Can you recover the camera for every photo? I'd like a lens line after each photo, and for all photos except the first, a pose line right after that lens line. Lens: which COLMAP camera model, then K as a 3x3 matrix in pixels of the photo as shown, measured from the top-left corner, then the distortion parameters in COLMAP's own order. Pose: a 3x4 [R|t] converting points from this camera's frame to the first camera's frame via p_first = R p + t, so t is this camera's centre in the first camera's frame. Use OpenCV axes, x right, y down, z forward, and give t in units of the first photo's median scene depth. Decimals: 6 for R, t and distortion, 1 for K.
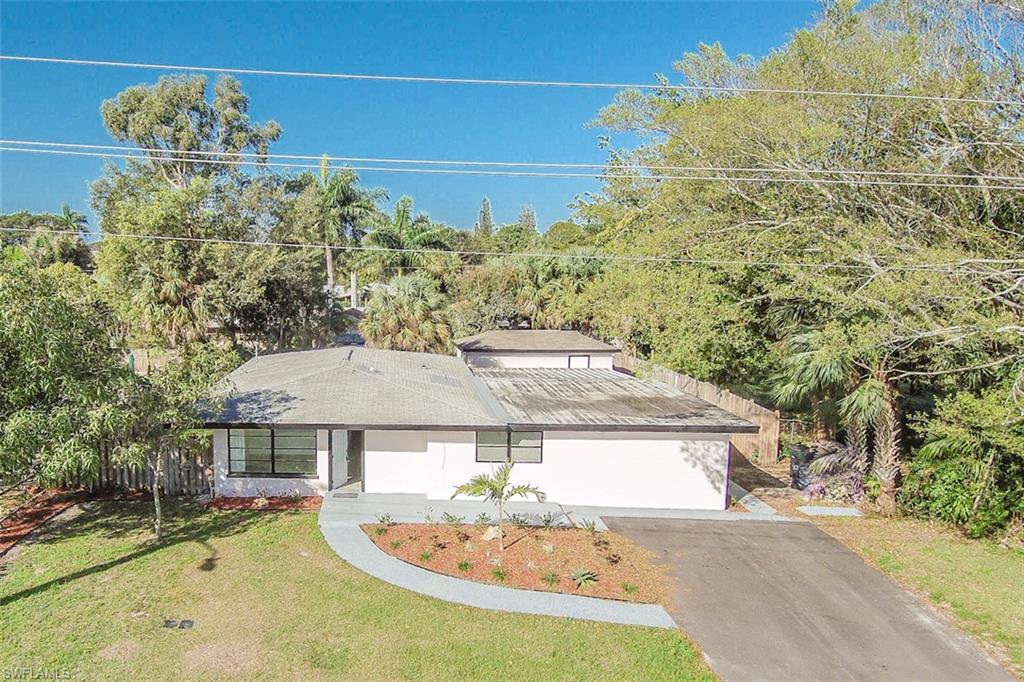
lens RADIAL K [[1081.9, 0, 512.0], [0, 1081.9, 341.0], [0, 0, 1]] dist [0.014736, 0.004853]
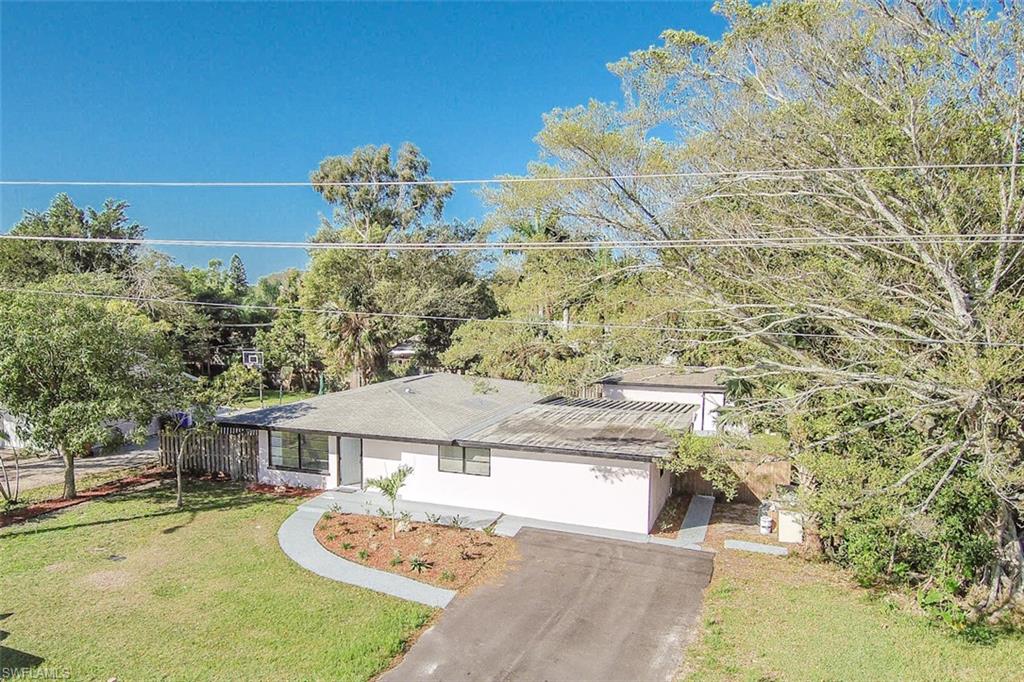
lens RADIAL K [[1081.9, 0, 512.0], [0, 1081.9, 341.0], [0, 0, 1]] dist [0.014736, 0.004853]
pose [[0.914363, 0.028245, -0.403909, 0.502256], [-0.042132, 0.998786, -0.025532, -0.002296], [0.402697, 0.040363, 0.914443, -0.040966]]
